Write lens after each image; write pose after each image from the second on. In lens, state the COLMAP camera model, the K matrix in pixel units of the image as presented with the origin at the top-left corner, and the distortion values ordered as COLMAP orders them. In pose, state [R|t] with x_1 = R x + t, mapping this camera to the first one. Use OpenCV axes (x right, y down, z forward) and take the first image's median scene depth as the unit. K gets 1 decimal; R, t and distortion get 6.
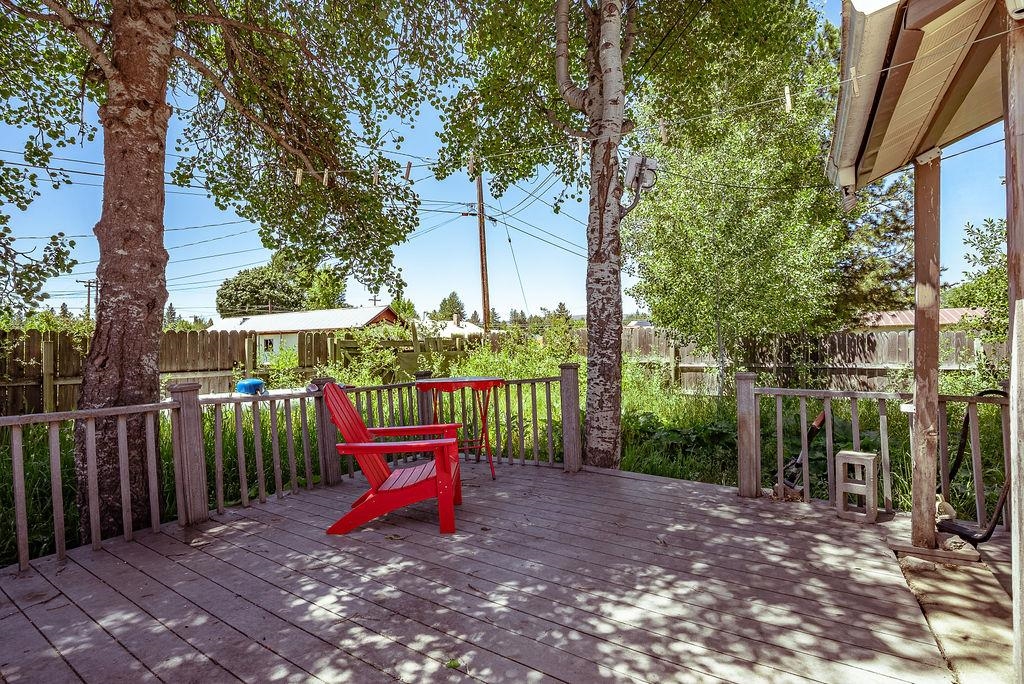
lens RADIAL K [[478.0, 0, 508.7], [0, 478.0, 343.8], [0, 0, 1]] dist [-0.063768, 0.022487]
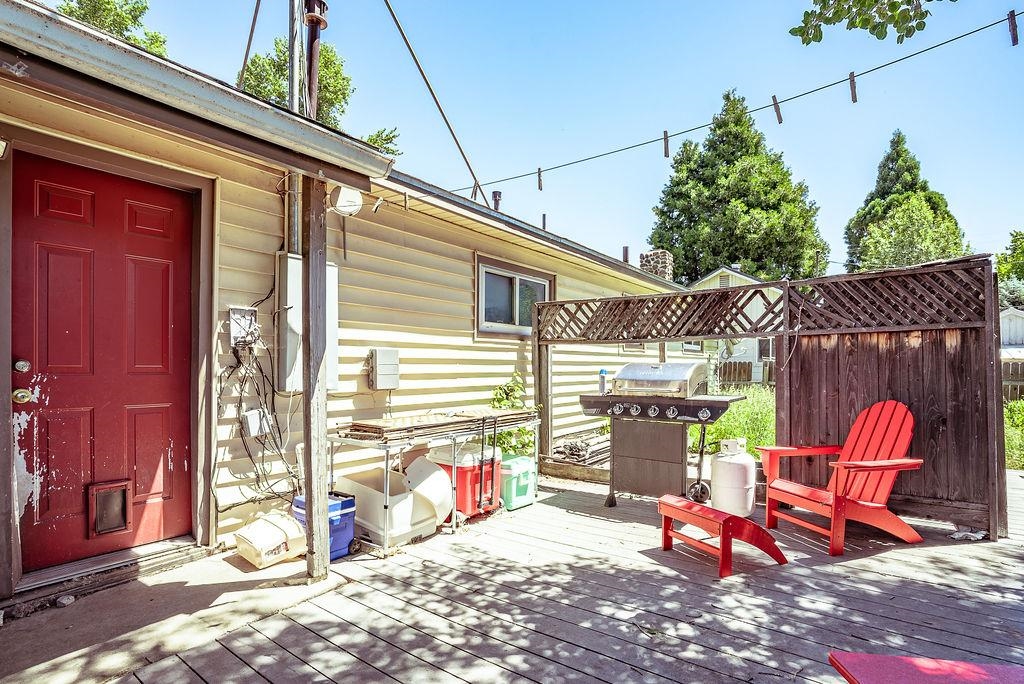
lens RADIAL K [[494.4, 0, 513.6], [0, 494.4, 369.9], [0, 0, 1]] dist [-0.066153, 0.026683]
pose [[-0.996301, 0.010627, 0.085277, 0.106126], [0.010204, 0.999933, -0.005393, 0.001211], [-0.085329, -0.004503, -0.996343, 1.875358]]
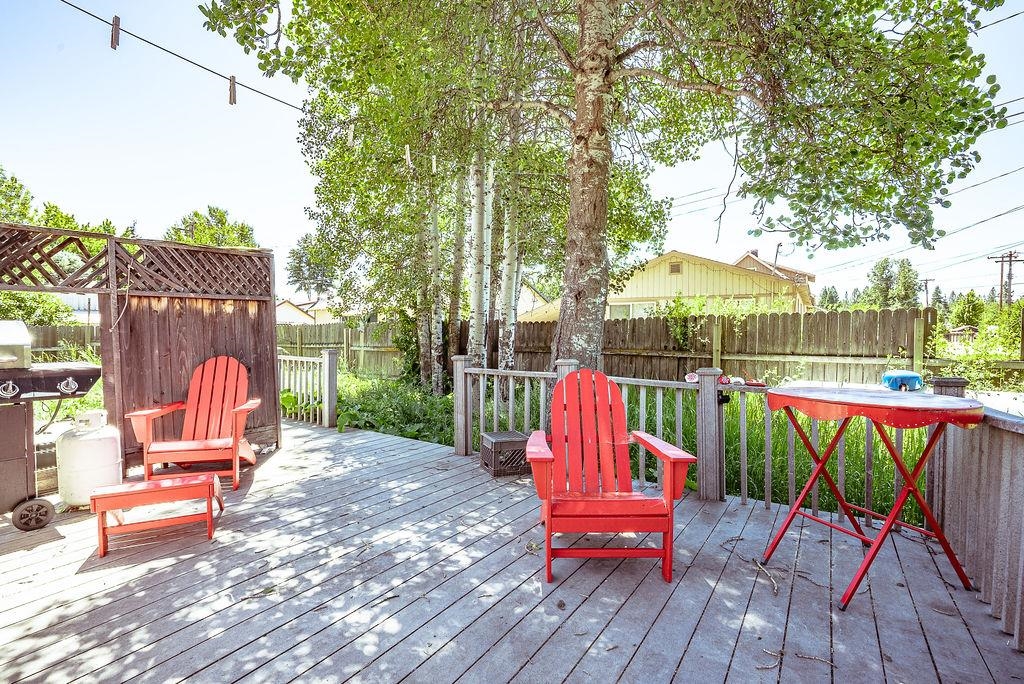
lens RADIAL K [[478.0, 0, 508.7], [0, 478.0, 343.8], [0, 0, 1]] dist [-0.063768, 0.022487]
pose [[-0.033922, 0.036378, -0.998762, 0.866587], [0.006476, 0.999324, 0.036179, -0.003742], [0.999404, -0.005241, -0.034135, 1.364078]]
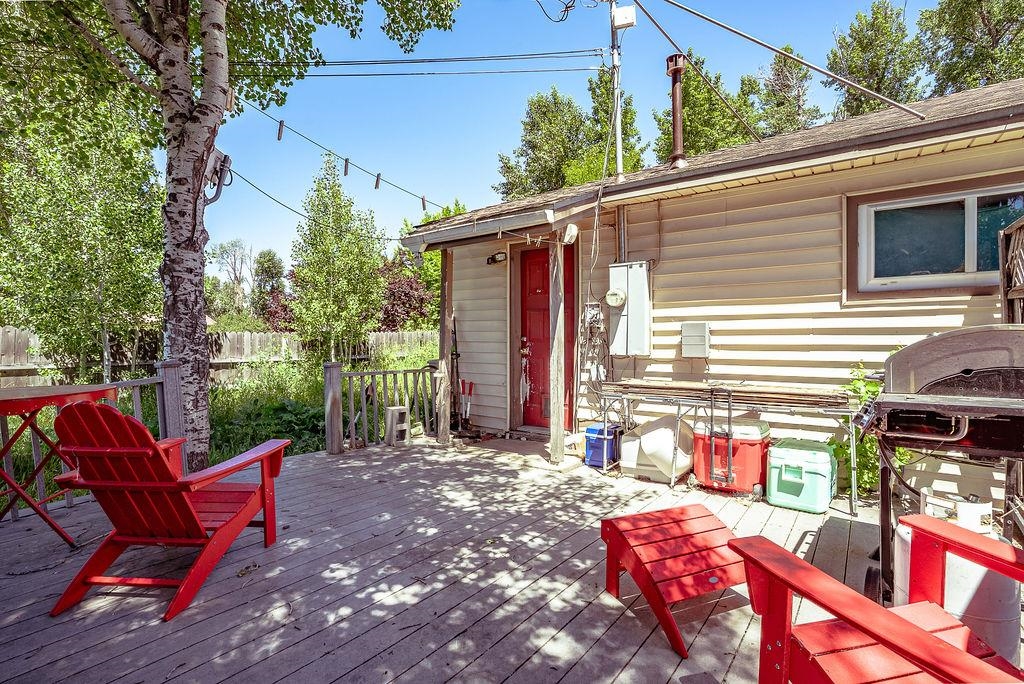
lens RADIAL K [[478.0, 0, 508.7], [0, 478.0, 343.8], [0, 0, 1]] dist [-0.063768, 0.022487]
pose [[0.100766, 0.005378, 0.994896, -1.393776], [-0.009464, 0.999945, -0.004446, 0.015415], [-0.994865, -0.008967, 0.100811, 0.659534]]
